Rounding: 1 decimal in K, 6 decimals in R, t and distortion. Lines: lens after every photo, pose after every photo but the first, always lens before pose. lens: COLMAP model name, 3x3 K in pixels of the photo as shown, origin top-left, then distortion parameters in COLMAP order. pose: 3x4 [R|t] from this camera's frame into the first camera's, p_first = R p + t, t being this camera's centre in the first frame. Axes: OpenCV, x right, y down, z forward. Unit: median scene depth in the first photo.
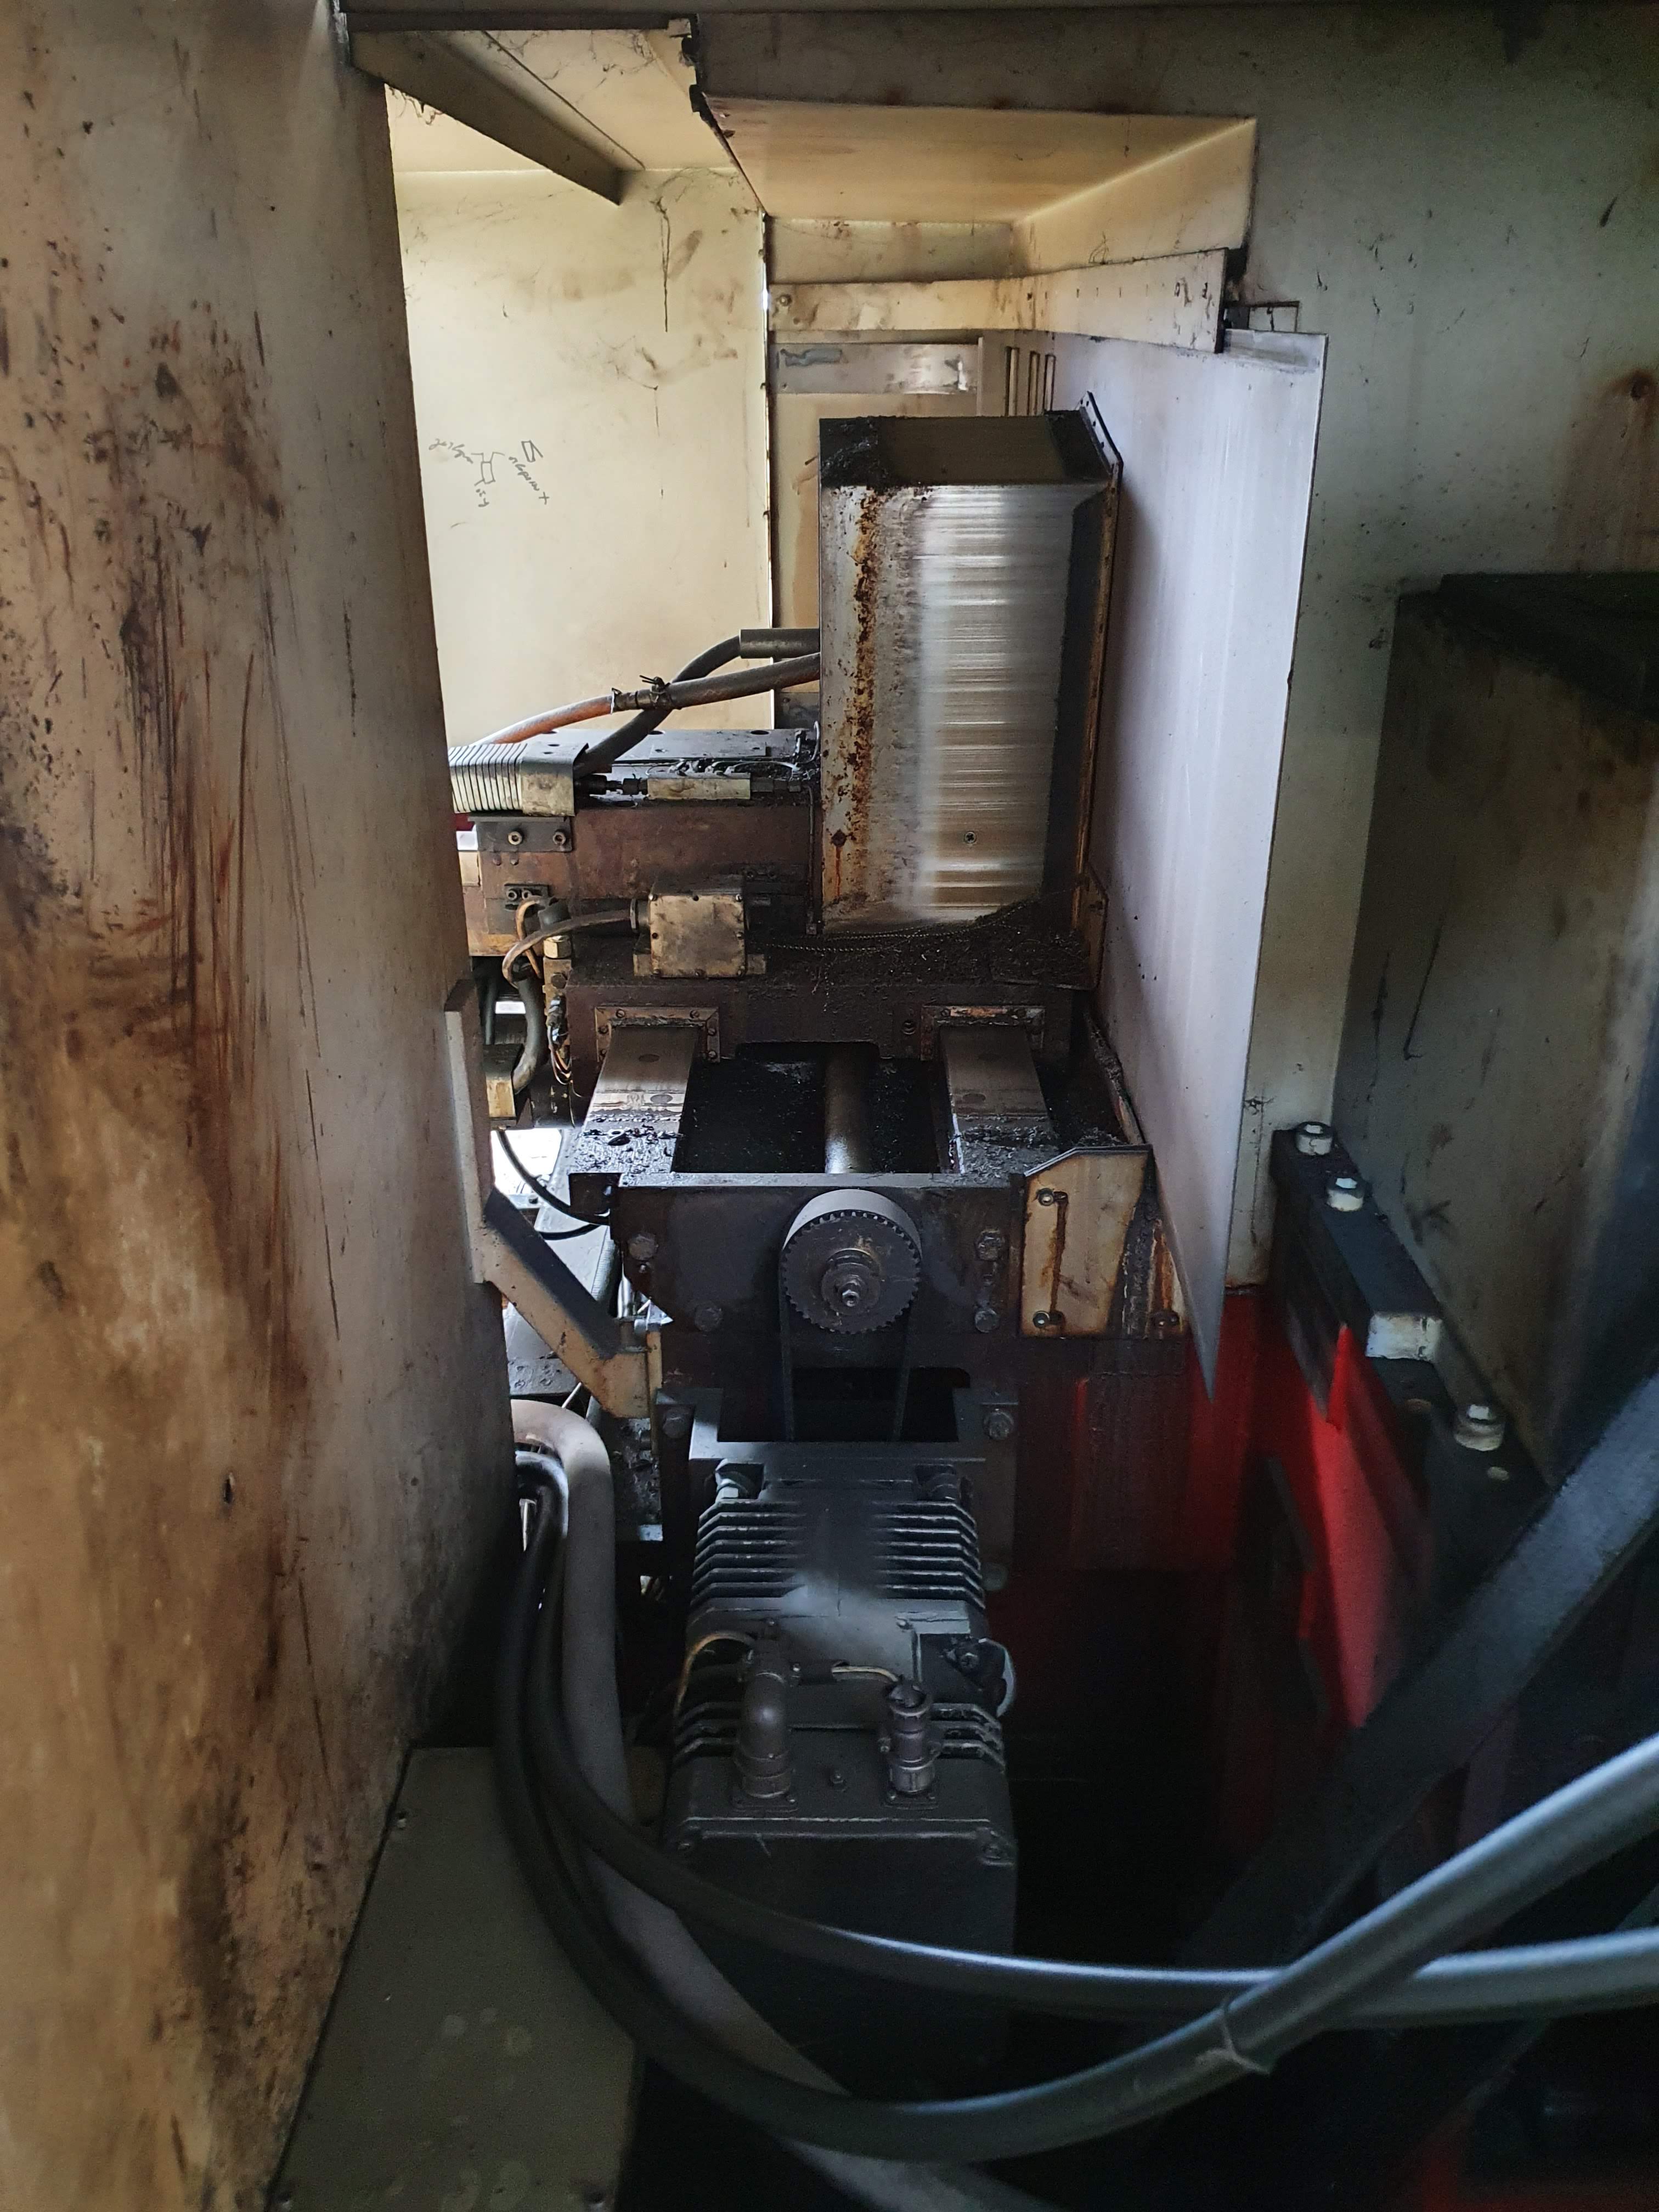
lens RADIAL K [[1763.1, 0, 829.5], [0, 1763.1, 1106.0], [0, 0, 1]] dist [0.168058, -0.460313]
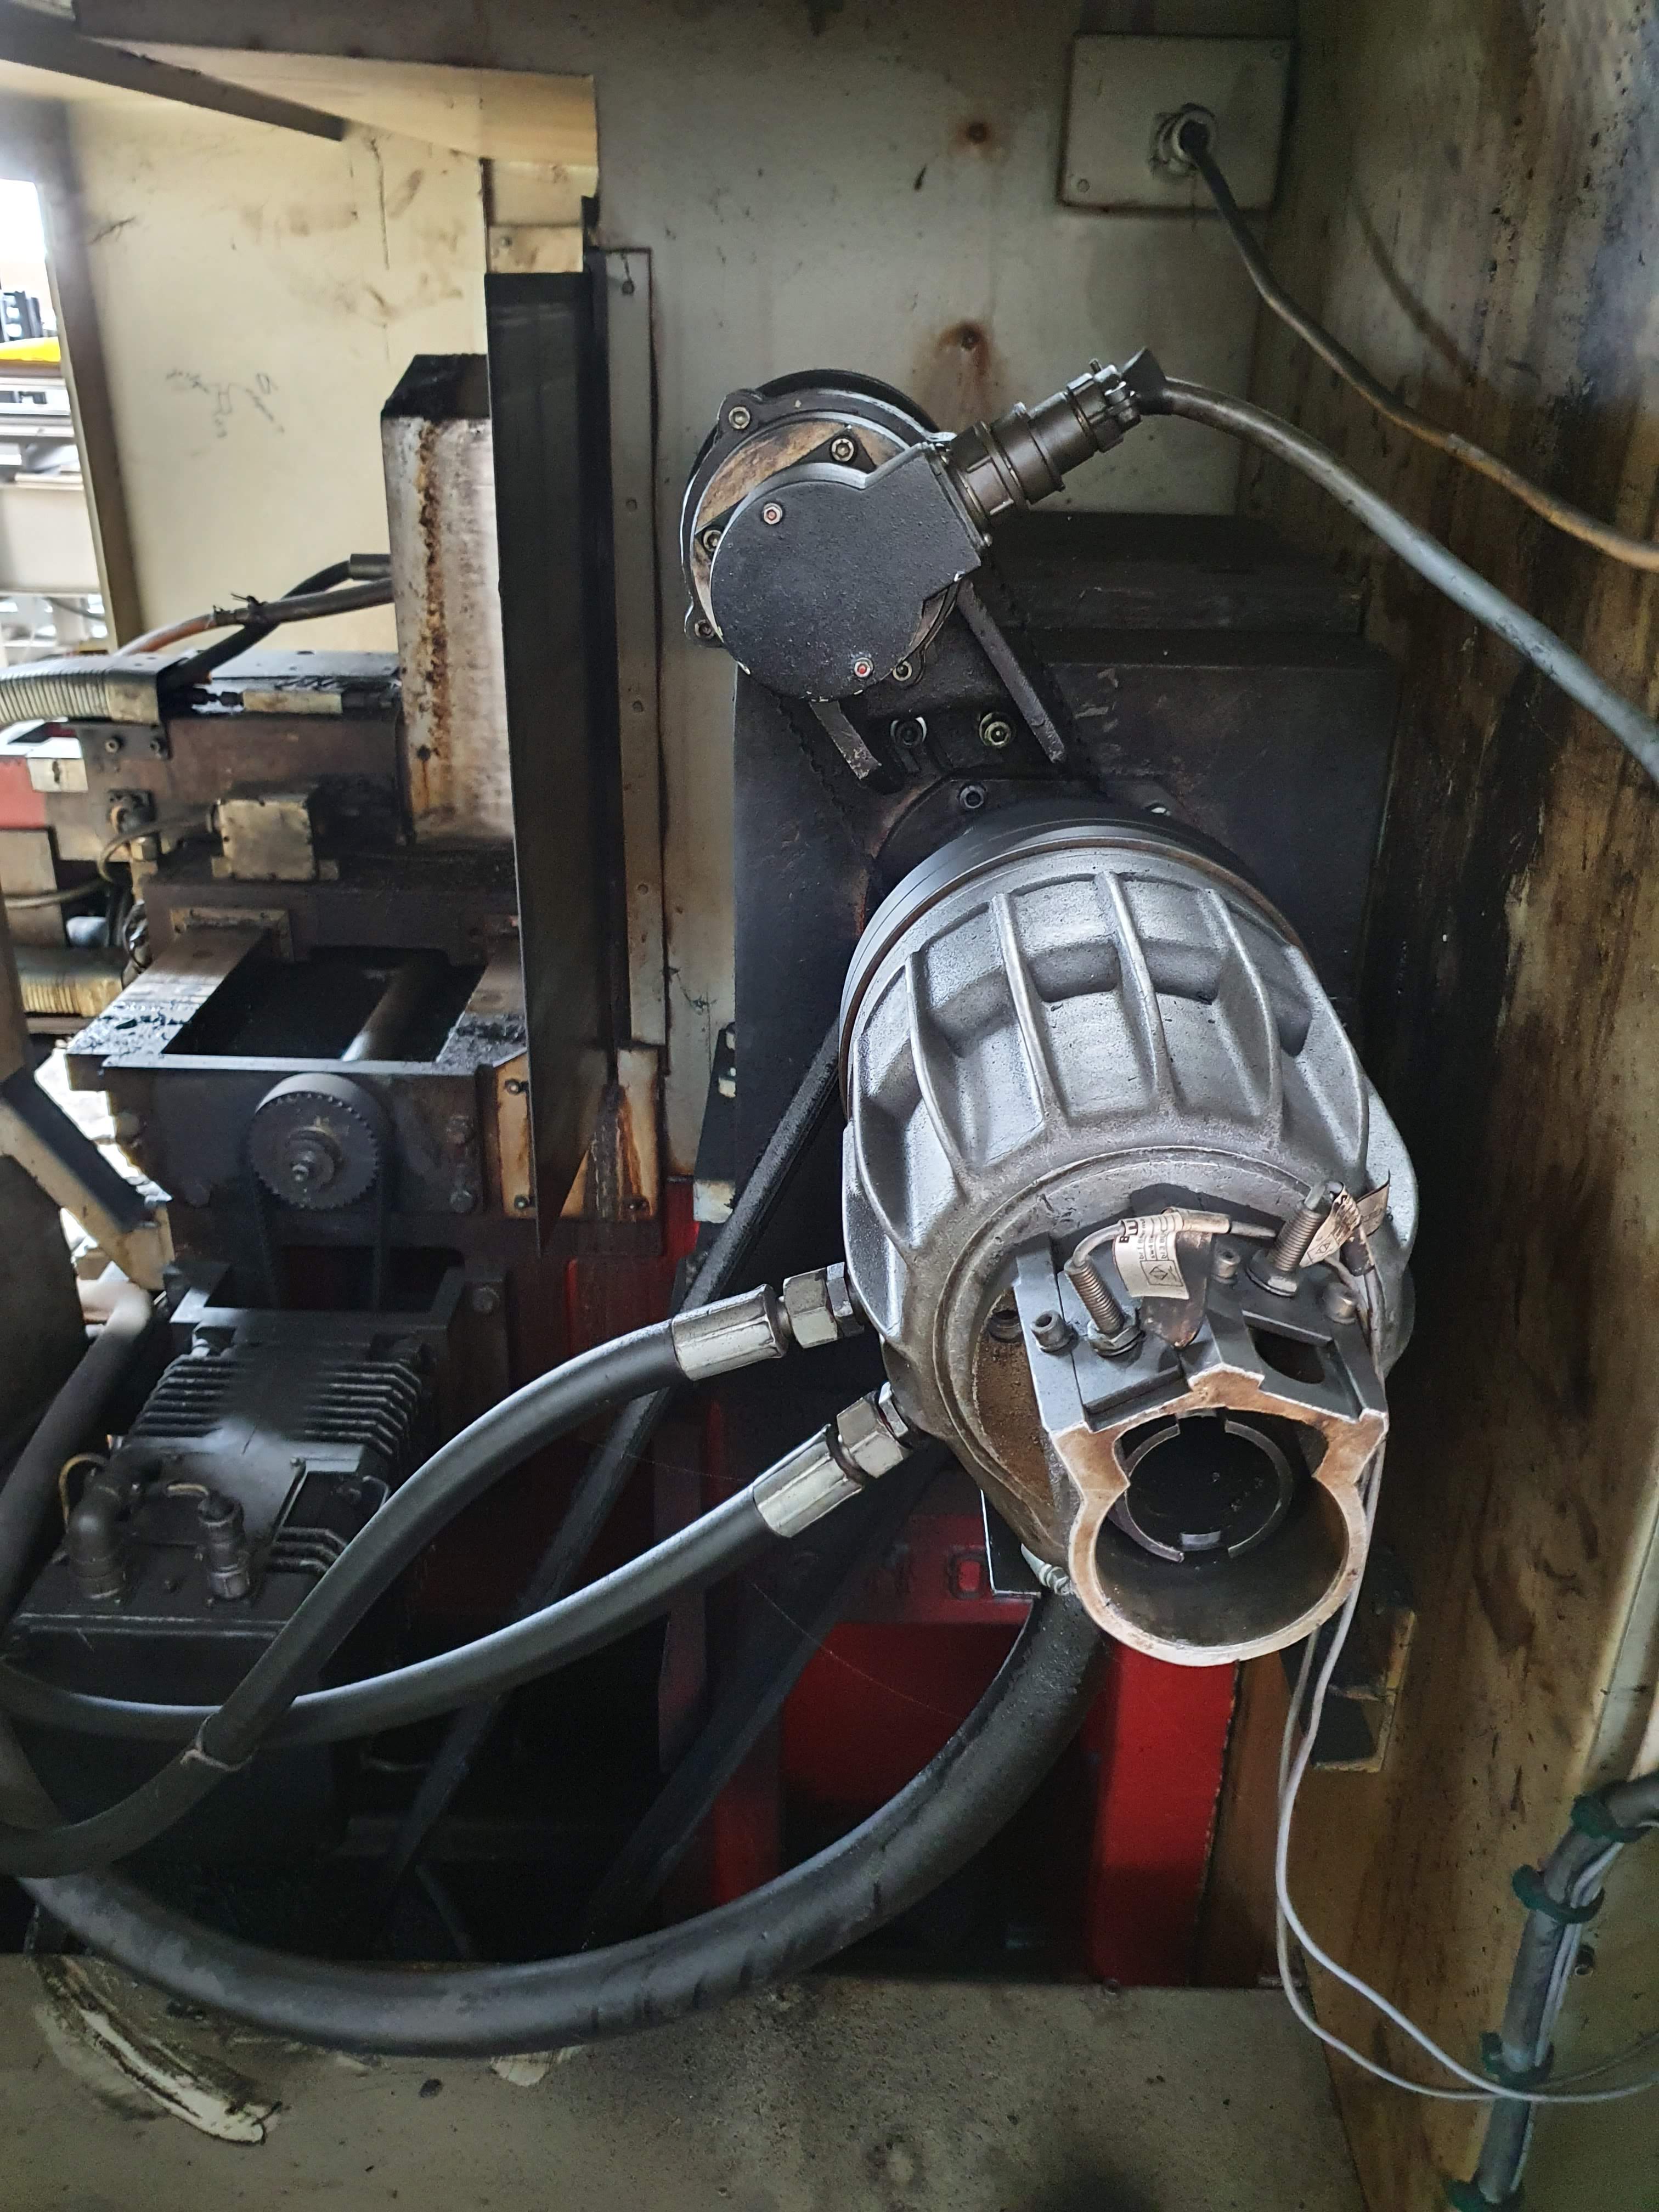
lens RADIAL K [[1780.6, 0, 829.5], [0, 1780.6, 1106.0], [0, 0, 1]] dist [0.001555, -0.002137]
pose [[0.999664, 0.023748, 0.010372, 0.250667], [-0.024003, 0.999392, 0.025285, 0.026340], [-0.009765, -0.025525, 0.999626, -0.063279]]
